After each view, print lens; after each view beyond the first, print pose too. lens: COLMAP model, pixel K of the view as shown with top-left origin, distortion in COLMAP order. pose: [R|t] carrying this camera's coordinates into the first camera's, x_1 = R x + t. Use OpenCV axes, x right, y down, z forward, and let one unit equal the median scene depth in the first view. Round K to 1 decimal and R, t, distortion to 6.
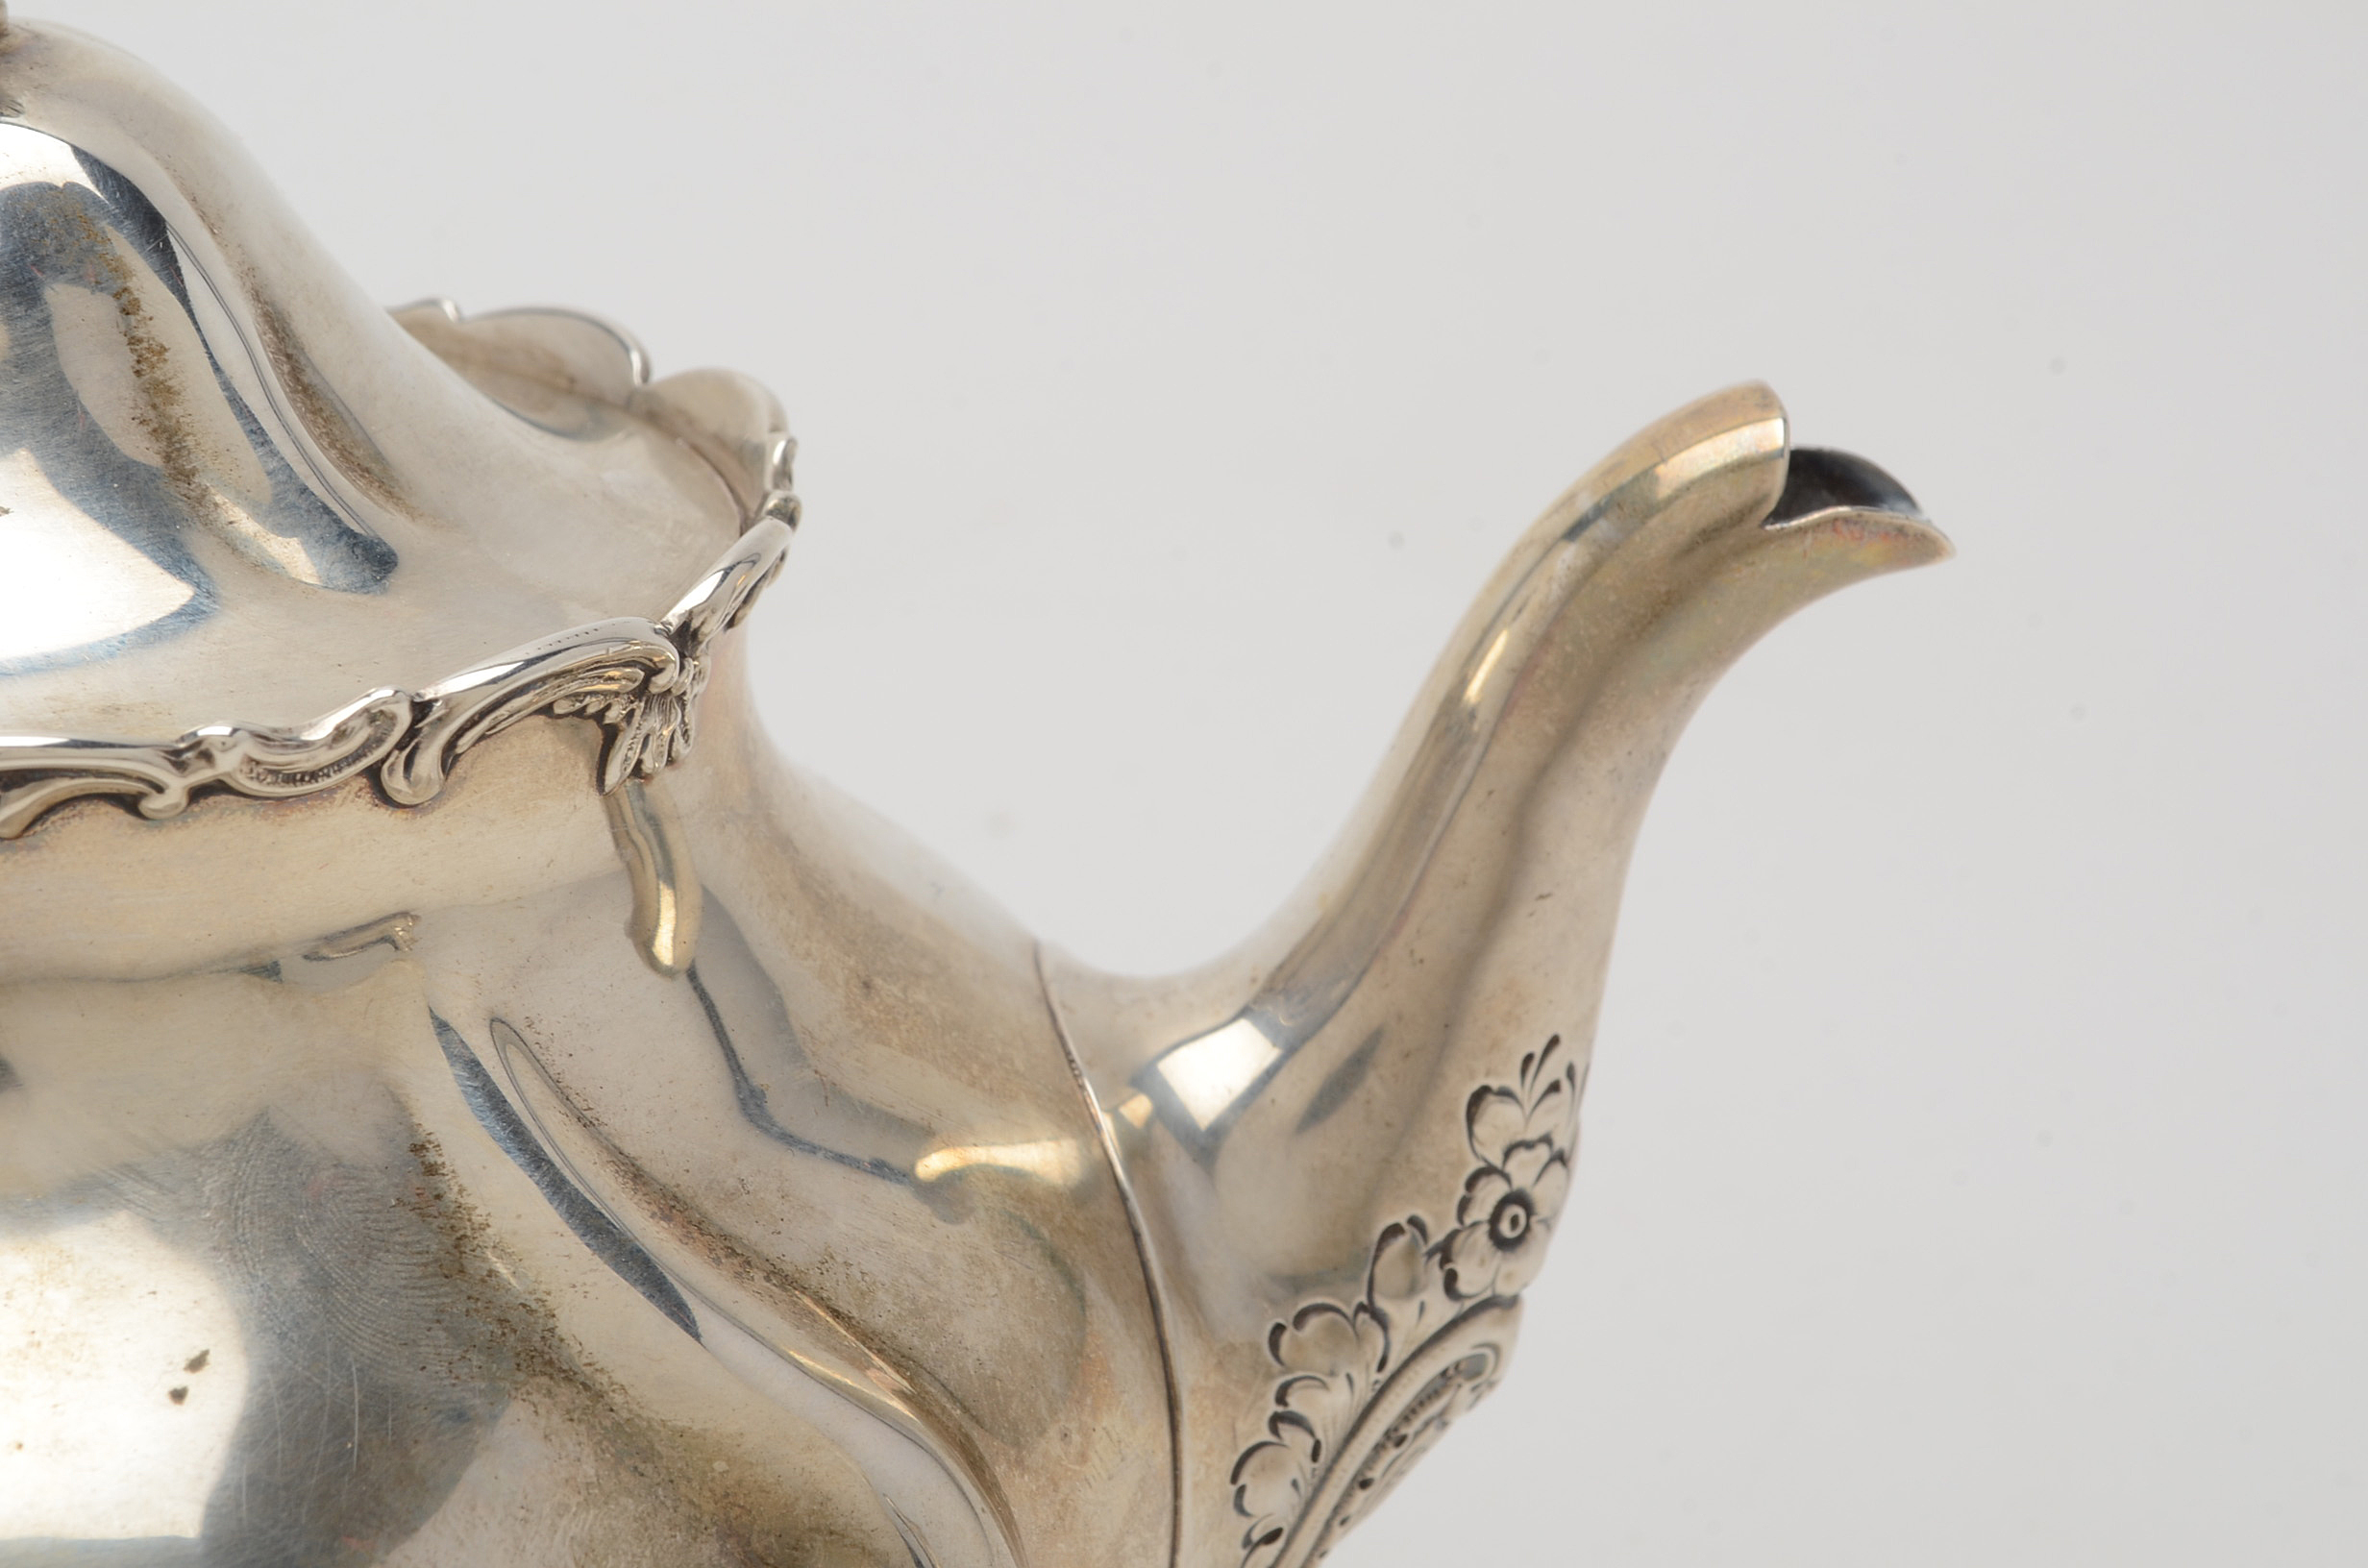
lens RADIAL K [[5237.0, 0, 1184.0], [0, 5237.0, 784.0], [0, 0, 1]] dist [0.051572, -0.207813]
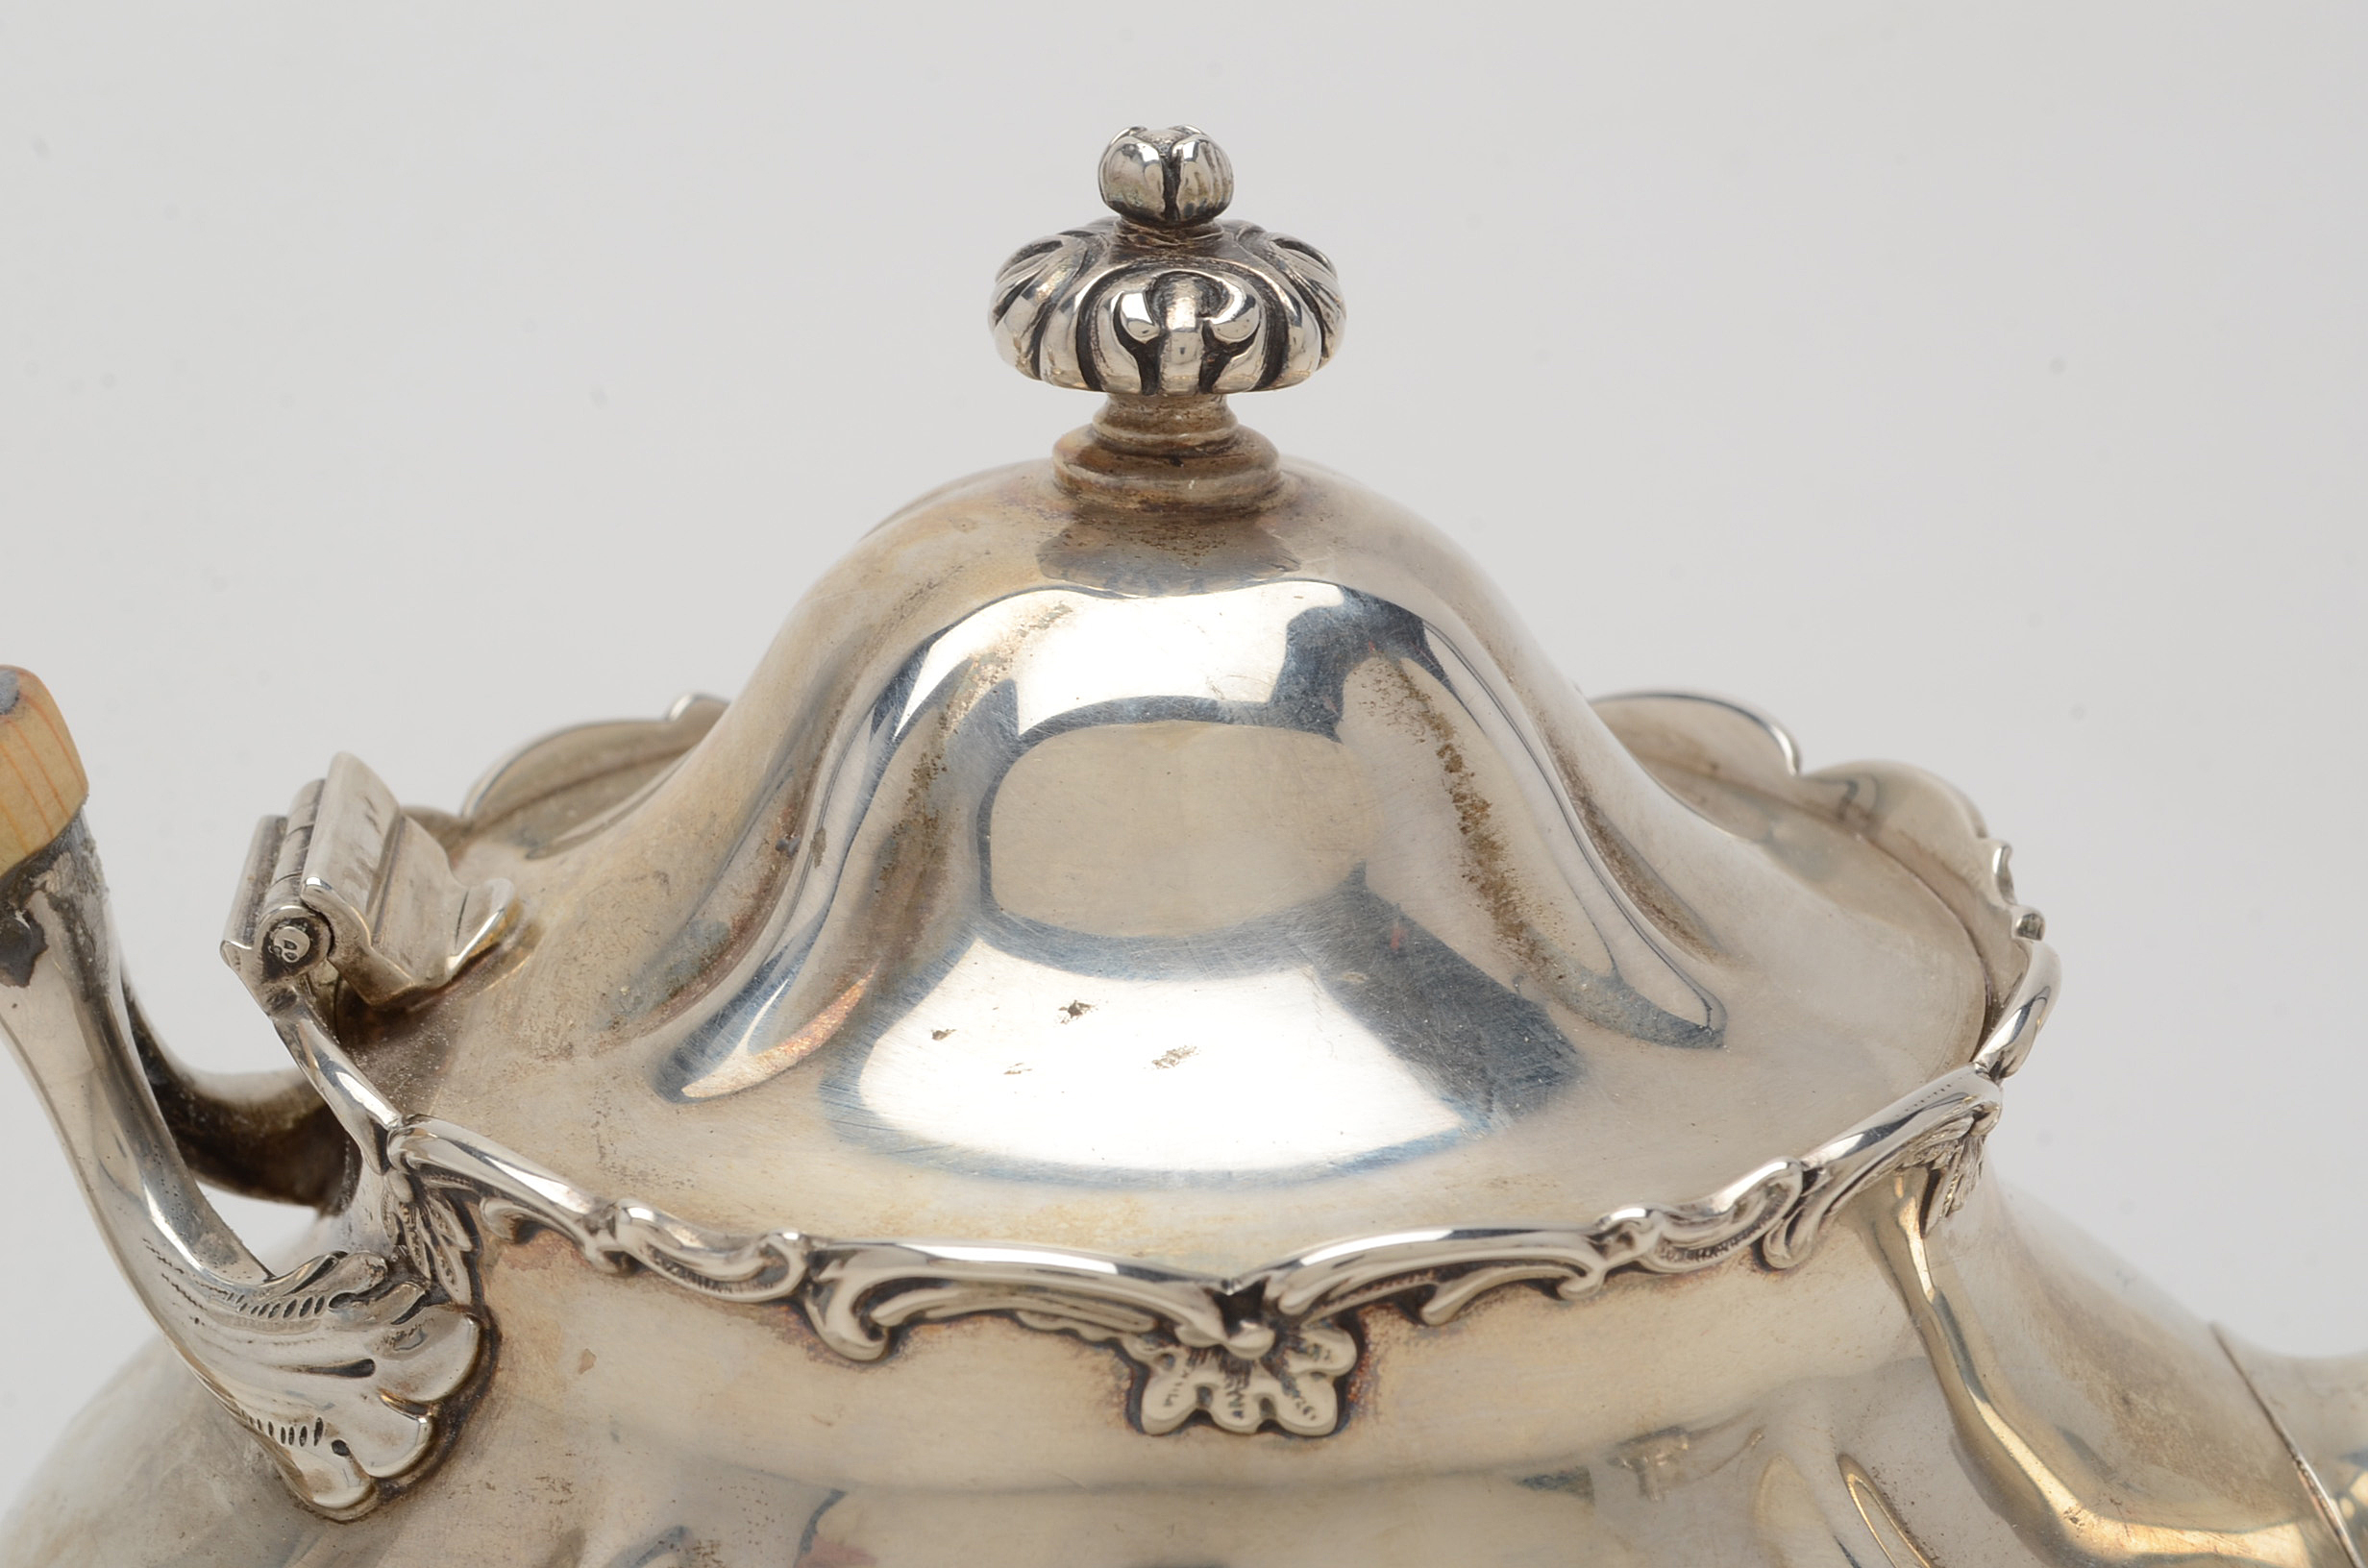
lens RADIAL K [[5237.0, 0, 1184.0], [0, 5237.0, 784.0], [0, 0, 1]] dist [0.051572, -0.207813]
pose [[0.999148, -0.018524, -0.036874, -0.210902], [0.018217, 0.999797, -0.008647, -0.077617], [0.037027, 0.007968, 0.999283, -0.009139]]
